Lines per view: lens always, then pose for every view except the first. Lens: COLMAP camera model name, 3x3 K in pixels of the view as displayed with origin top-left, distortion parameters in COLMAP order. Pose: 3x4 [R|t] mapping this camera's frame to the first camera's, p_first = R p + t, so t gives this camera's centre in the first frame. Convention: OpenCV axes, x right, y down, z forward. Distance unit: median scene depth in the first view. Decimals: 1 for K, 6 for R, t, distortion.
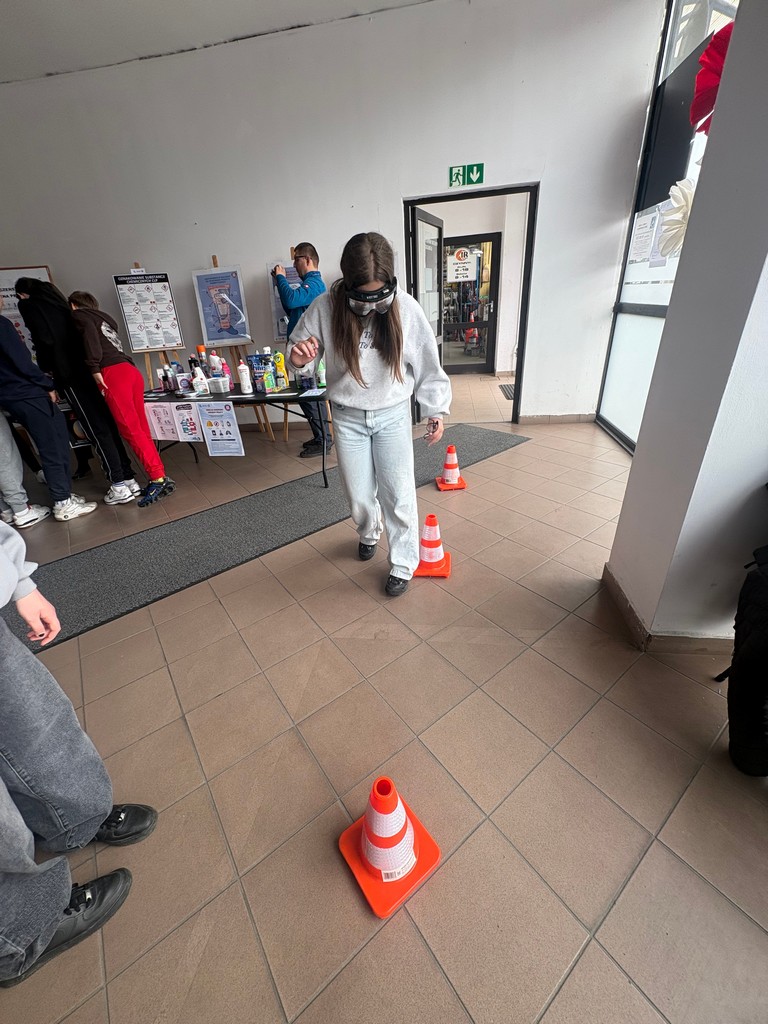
lens RADIAL K [[405.1, 0, 385.9], [0, 405.1, 510.6], [0, 0, 1]] dist [0.004055, -0.001797]
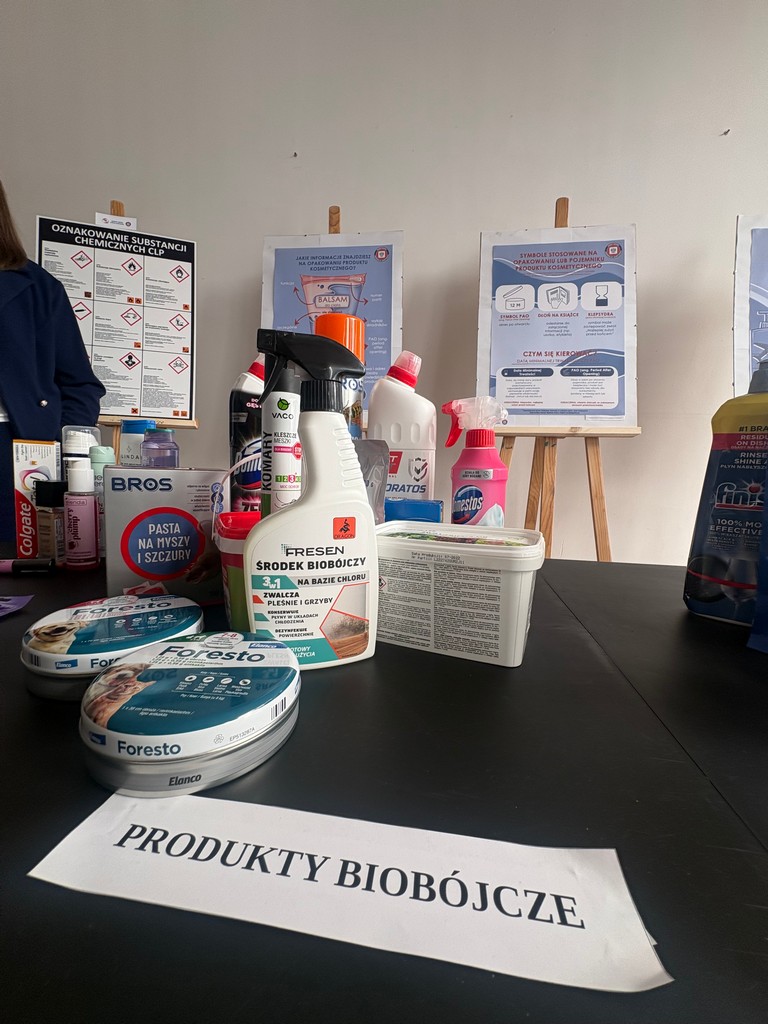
lens RADIAL K [[405.1, 0, 388.2], [0, 405.1, 509.4], [0, 0, 1]] dist [0.004055, -0.001797]
pose [[0.994863, 0.091682, 0.042924, -0.381494], [-0.071030, 0.934310, -0.349312, -0.252305], [-0.072130, 0.344469, 0.936023, 0.774764]]
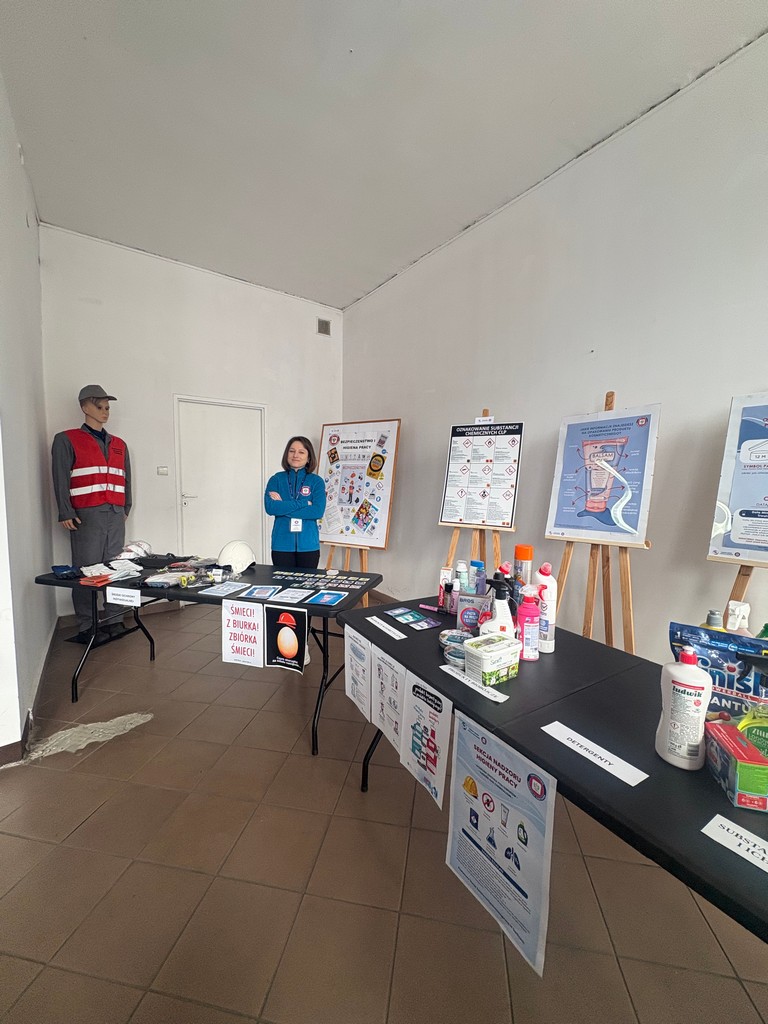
lens RADIAL K [[405.1, 0, 393.1], [0, 405.1, 509.7], [0, 0, 1]] dist [0.004055, -0.001797]
pose [[0.706395, 0.133910, -0.695035, -0.237148], [-0.394747, 0.889586, -0.229805, -0.251212], [0.587521, 0.436697, 0.681260, 0.539571]]
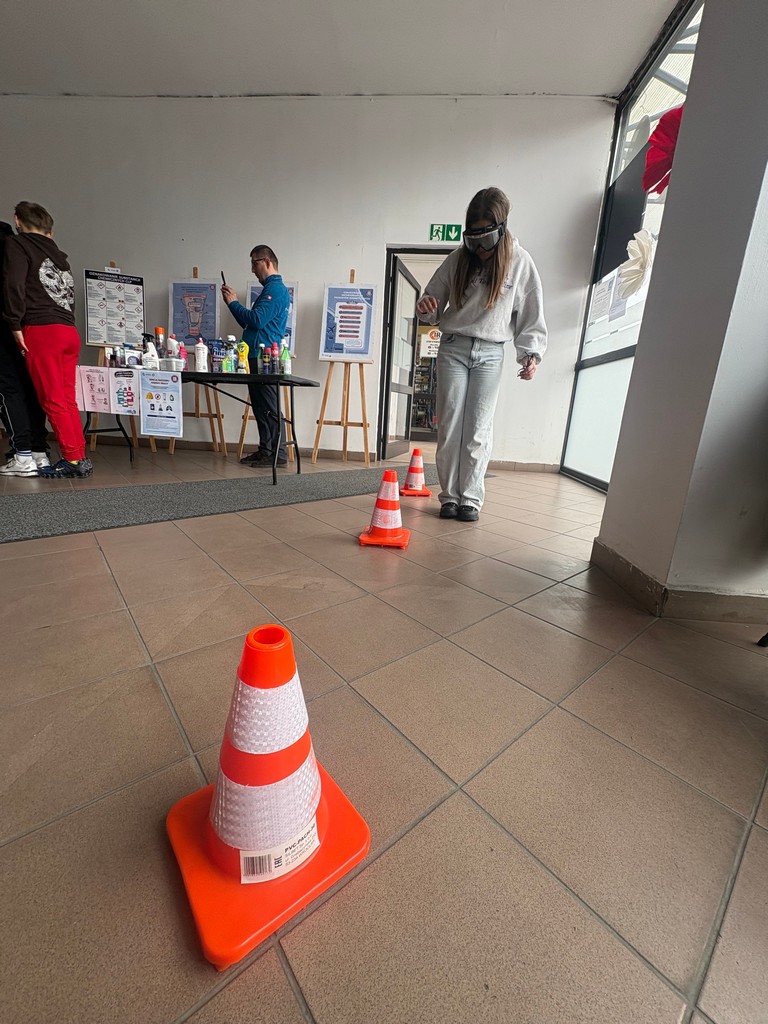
lens RADIAL K [[405.1, 0, 385.5], [0, 405.1, 510.5], [0, 0, 1]] dist [0.004055, -0.001797]
pose [[0.990863, 0.103698, 0.086236, 0.019264], [-0.080759, 0.968288, -0.236423, 0.160717], [-0.108018, 0.227299, 0.967816, 0.118343]]
